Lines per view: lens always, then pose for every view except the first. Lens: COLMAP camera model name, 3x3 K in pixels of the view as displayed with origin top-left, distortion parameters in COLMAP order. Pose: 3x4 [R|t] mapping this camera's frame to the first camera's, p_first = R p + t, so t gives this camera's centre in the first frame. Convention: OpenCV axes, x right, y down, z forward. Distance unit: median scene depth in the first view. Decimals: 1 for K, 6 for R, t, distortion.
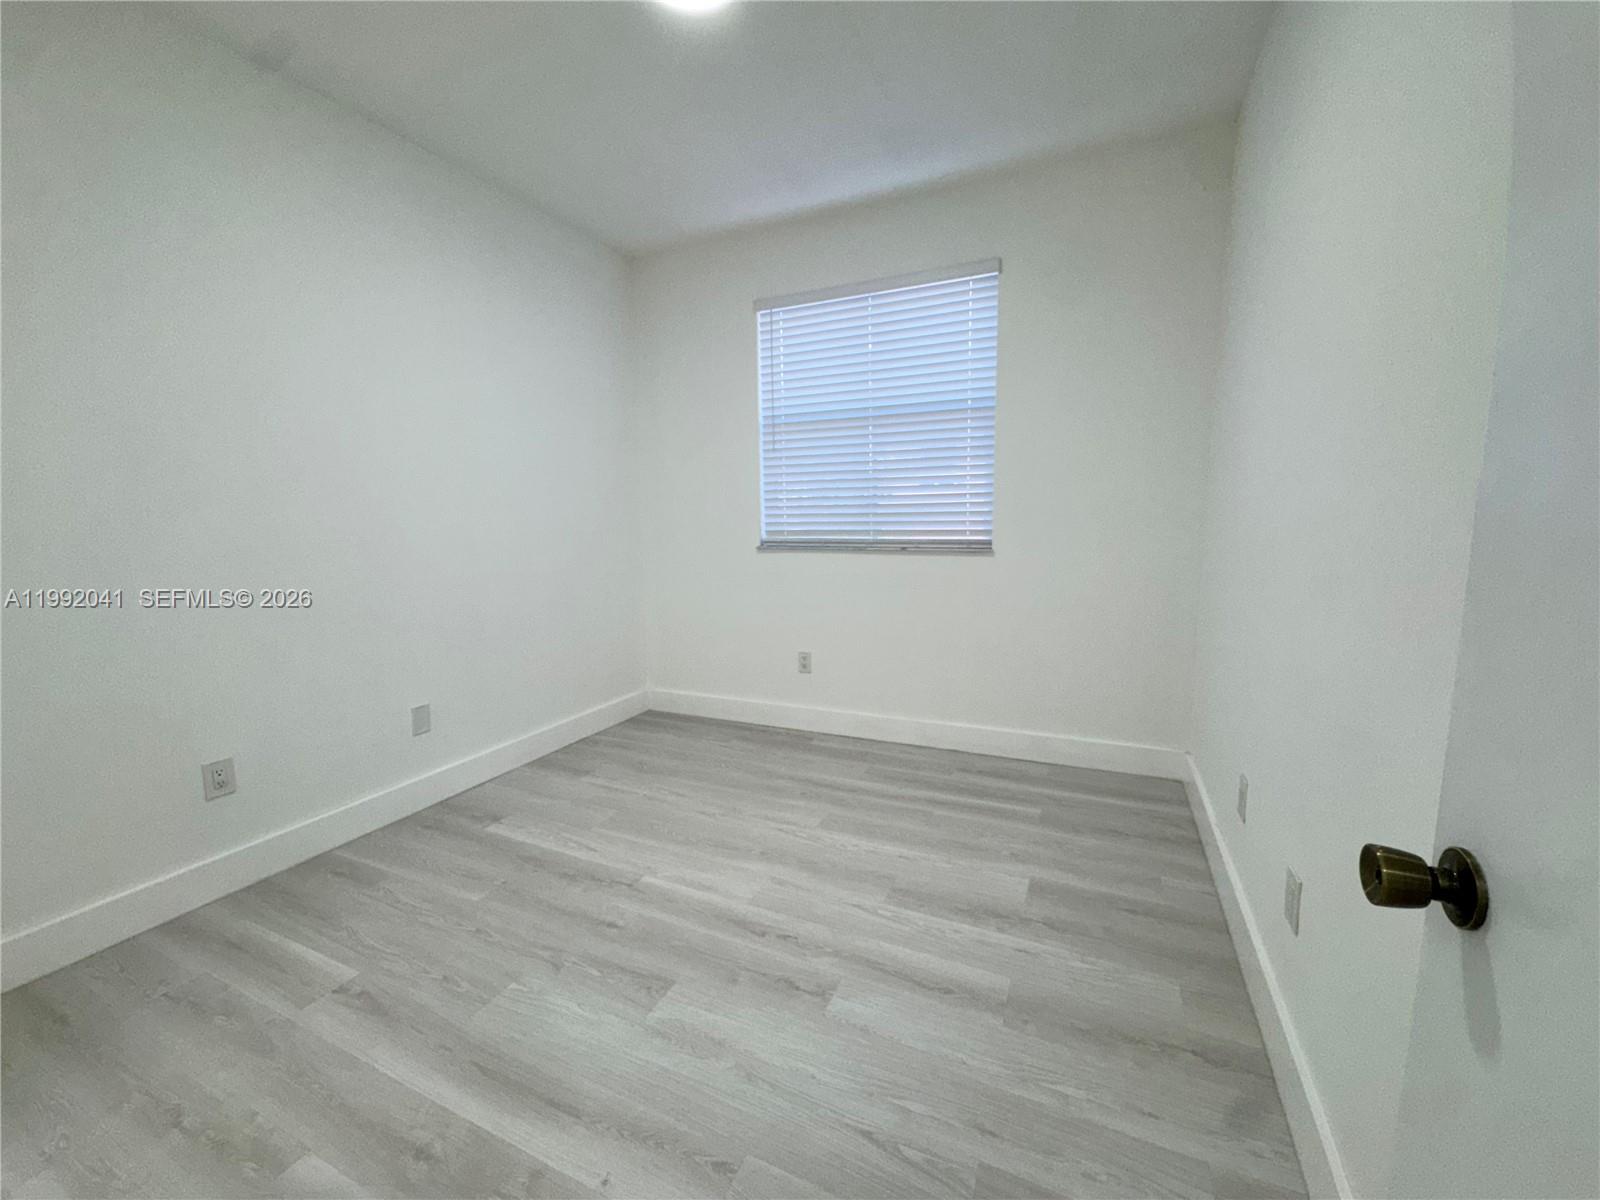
lens RADIAL K [[632.3, 0, 800.0], [0, 632.3, 600.0], [0, 0, 1]] dist [-0.015473, 0.000389]
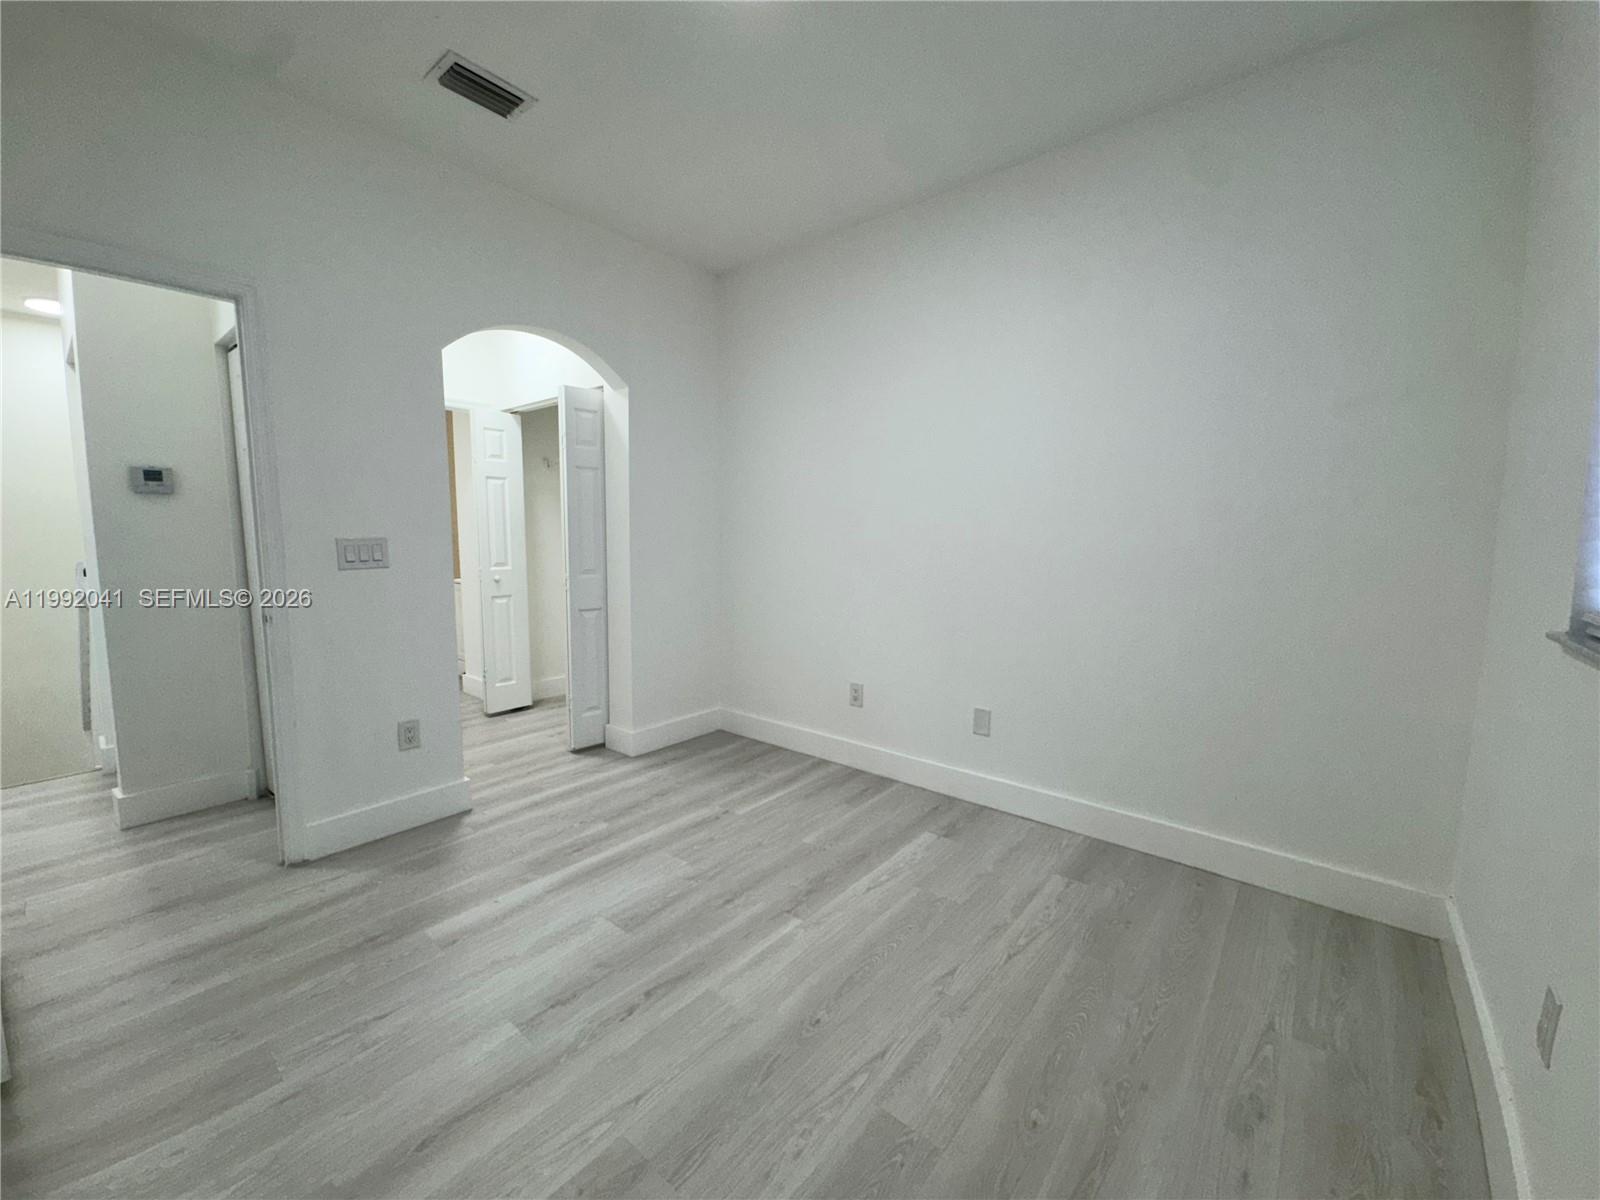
lens RADIAL K [[632.9, 0, 800.0], [0, 632.9, 600.0], [0, 0, 1]] dist [-0.000518, 0.000198]
pose [[-0.259887, 0.109446, -0.959417, 0.496432], [-0.127944, 0.980894, 0.146553, -0.132768], [0.957125, 0.160839, -0.240918, 0.956240]]
